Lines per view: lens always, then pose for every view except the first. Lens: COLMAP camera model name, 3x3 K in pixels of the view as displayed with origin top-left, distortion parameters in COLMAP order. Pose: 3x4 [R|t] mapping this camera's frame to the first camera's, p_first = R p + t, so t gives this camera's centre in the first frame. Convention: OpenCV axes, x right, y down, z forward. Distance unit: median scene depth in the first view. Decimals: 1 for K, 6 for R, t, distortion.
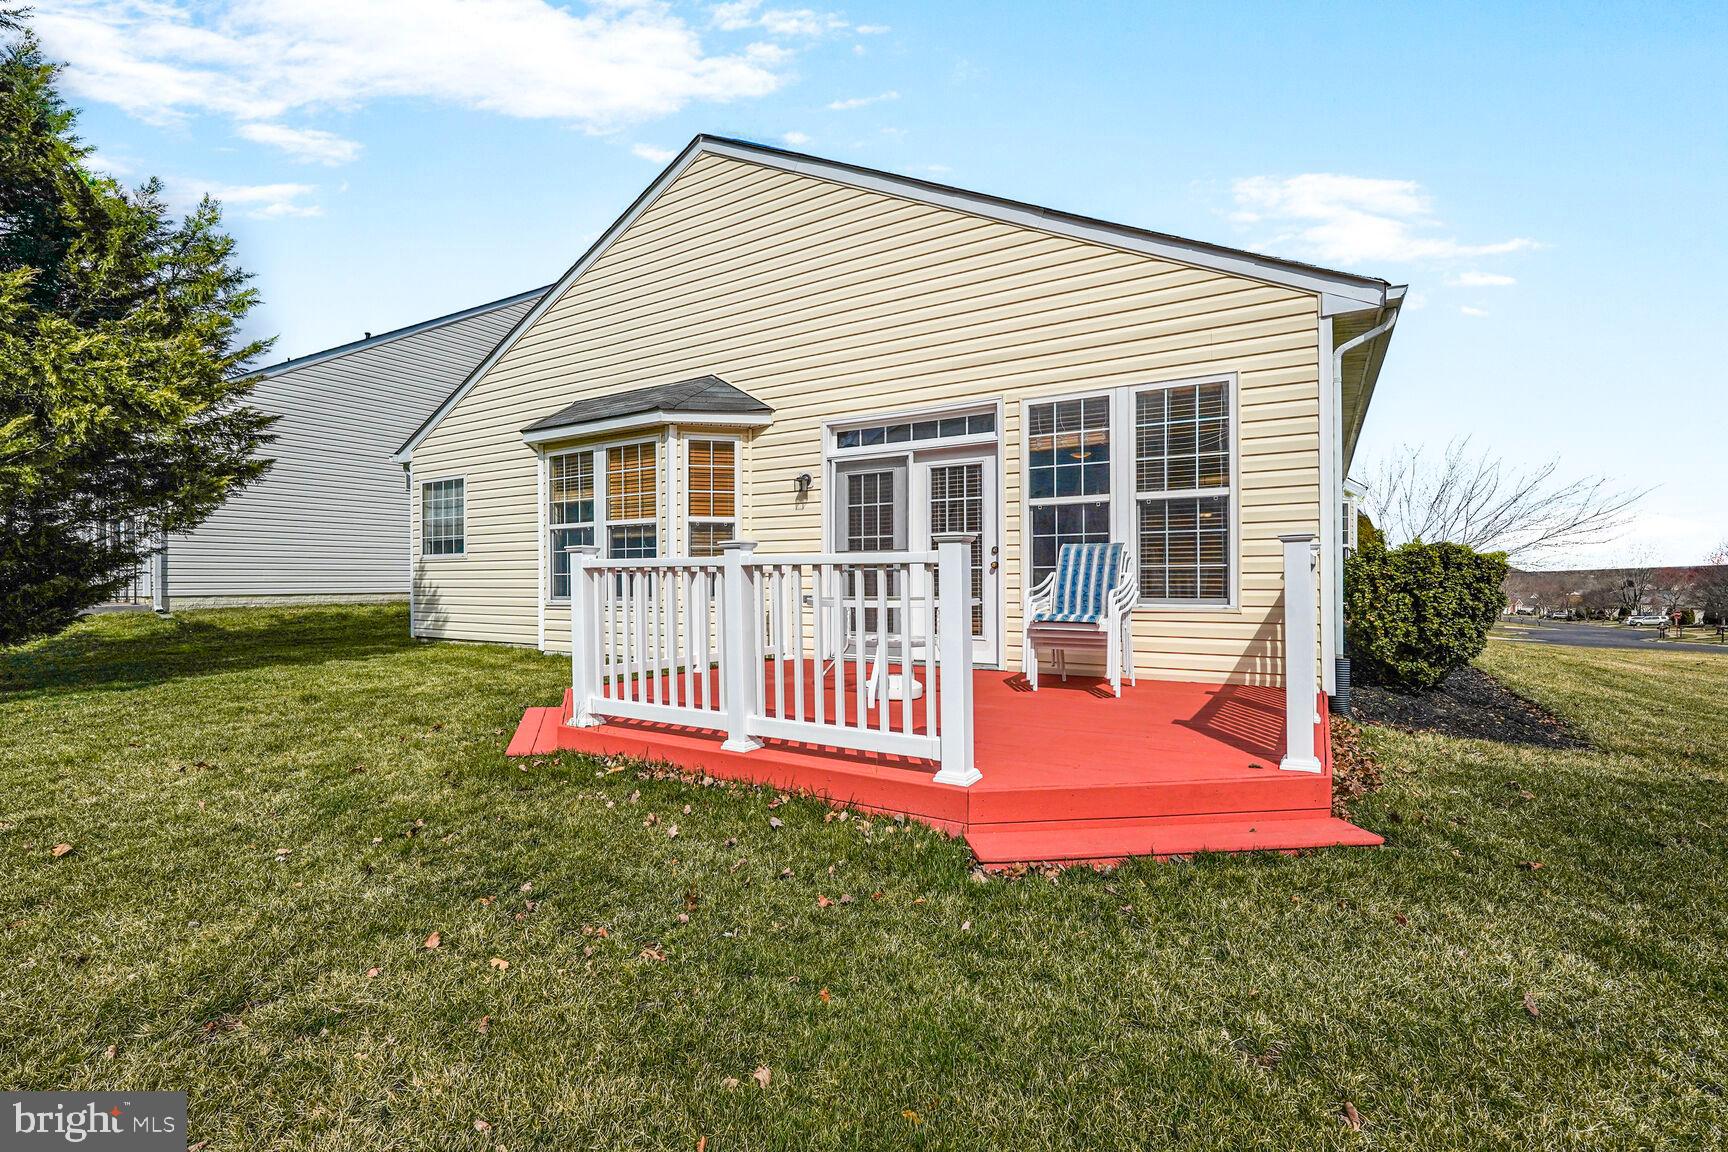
lens RADIAL K [[814.6, 0, 848.3], [0, 814.6, 579.9], [0, 0, 1]] dist [-0.013815, -0.000167]
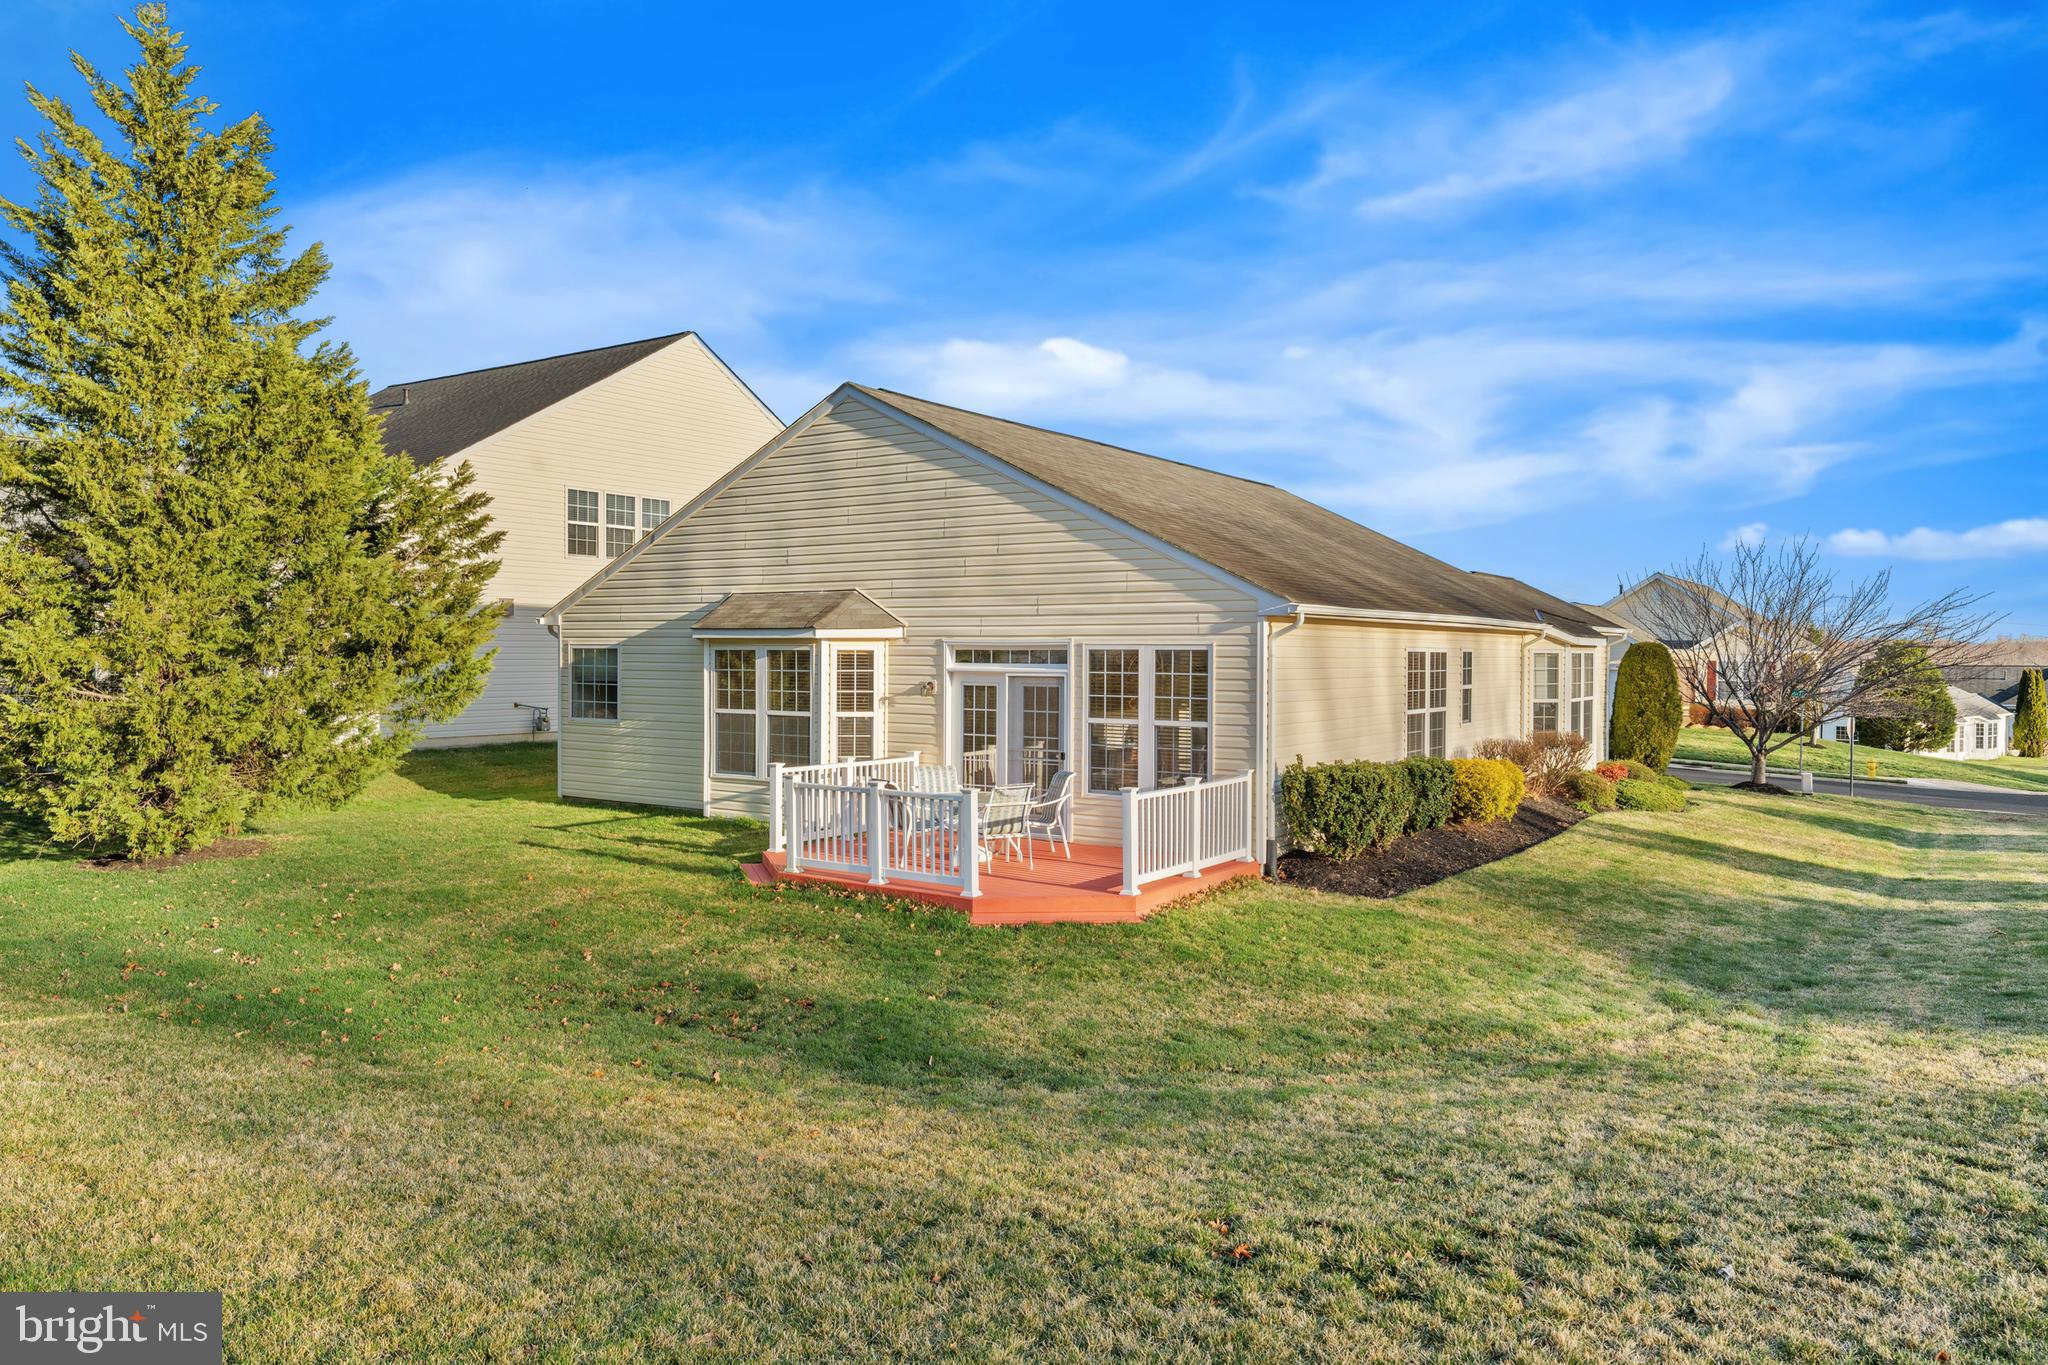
lens RADIAL K [[1402.9, 0, 1011.4], [0, 1402.9, 676.4], [0, 0, 1]] dist [0.039026, -0.000199]
pose [[0.999094, 0.012137, -0.040791, 0.181165], [-0.011605, 0.999845, 0.013267, -0.190666], [0.040946, -0.012781, 0.999080, -1.307024]]
